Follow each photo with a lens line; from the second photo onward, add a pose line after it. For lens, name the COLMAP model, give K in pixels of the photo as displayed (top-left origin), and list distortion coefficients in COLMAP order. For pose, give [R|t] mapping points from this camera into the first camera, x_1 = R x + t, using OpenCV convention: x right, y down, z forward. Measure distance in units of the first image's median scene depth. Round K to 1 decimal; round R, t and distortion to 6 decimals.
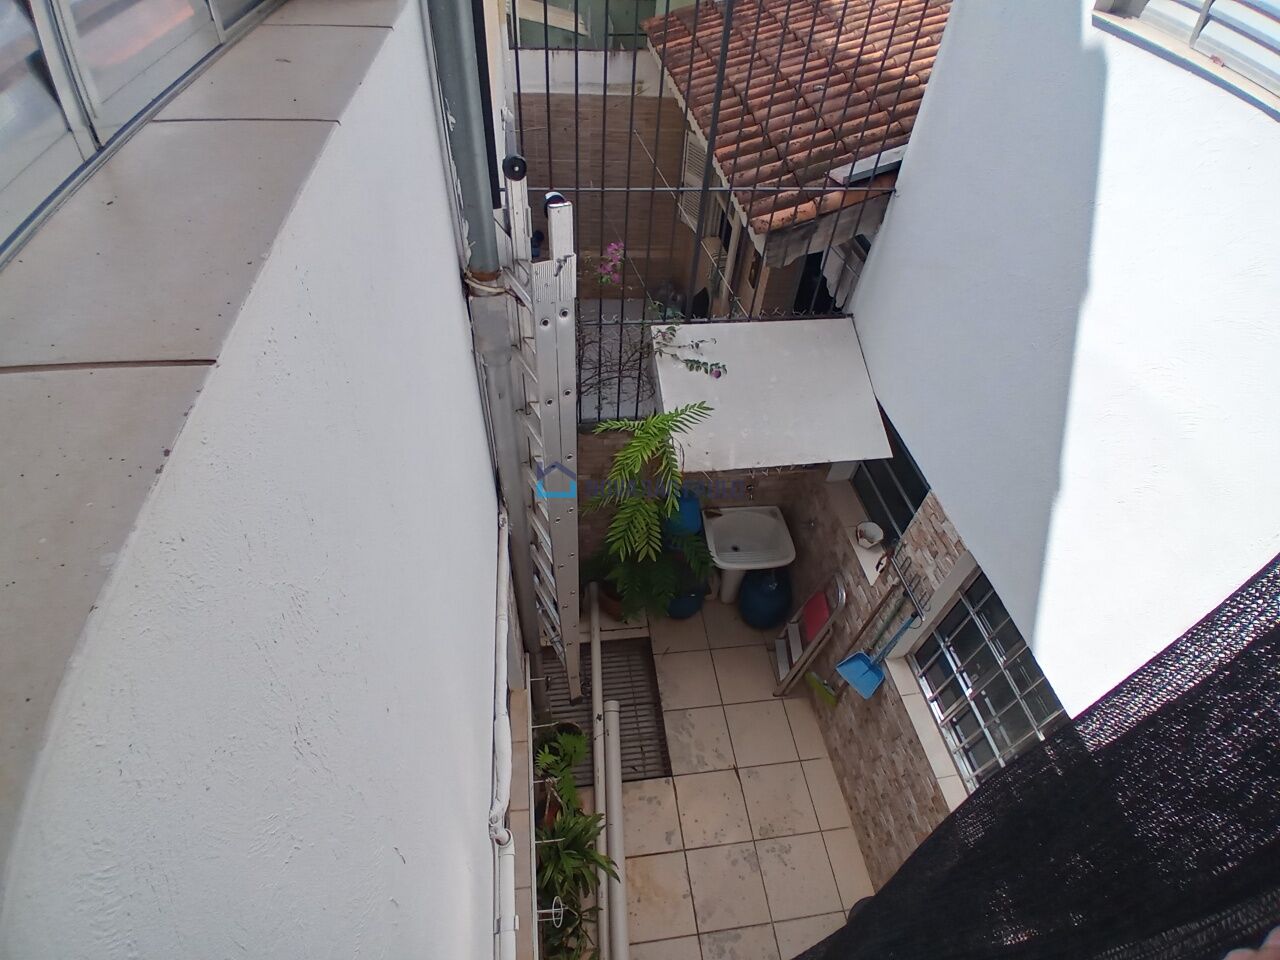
lens RADIAL K [[646.0, 0, 642.1], [0, 646.0, 488.7], [0, 0, 1]] dist [0.002650, -0.048663]
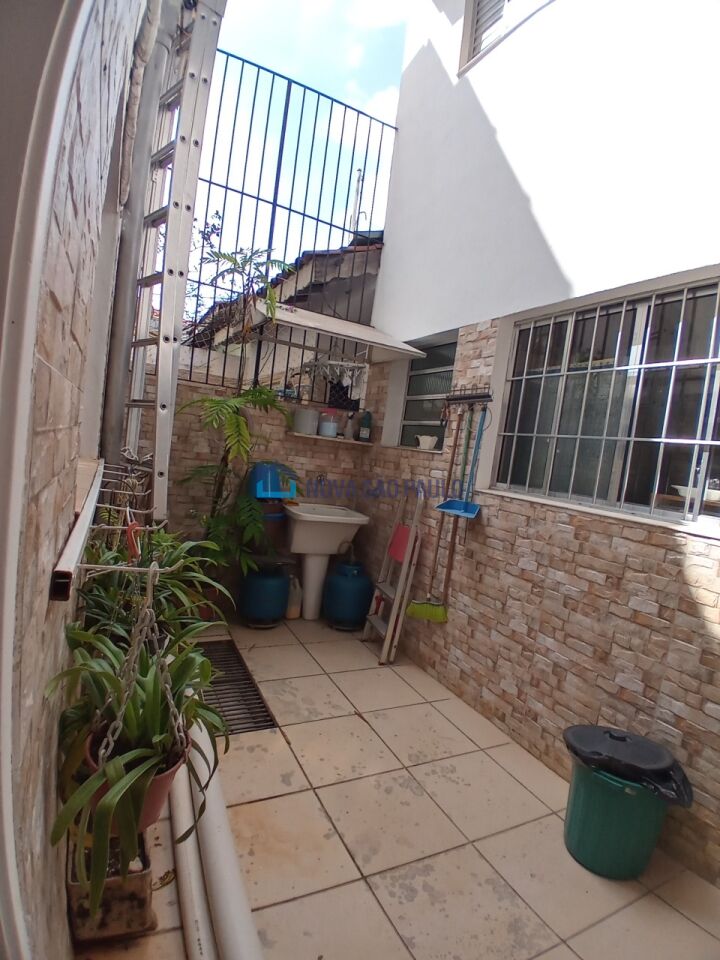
lens RADIAL K [[484.5, 0, 360.0], [0, 484.5, 480.0], [0, 0, 1]] dist [0.002650, -0.048663]
pose [[0.942908, 0.032610, 0.331452, -0.061096], [0.203654, 0.731008, -0.651269, 0.660095], [-0.263532, 0.681589, 0.682633, 0.439768]]
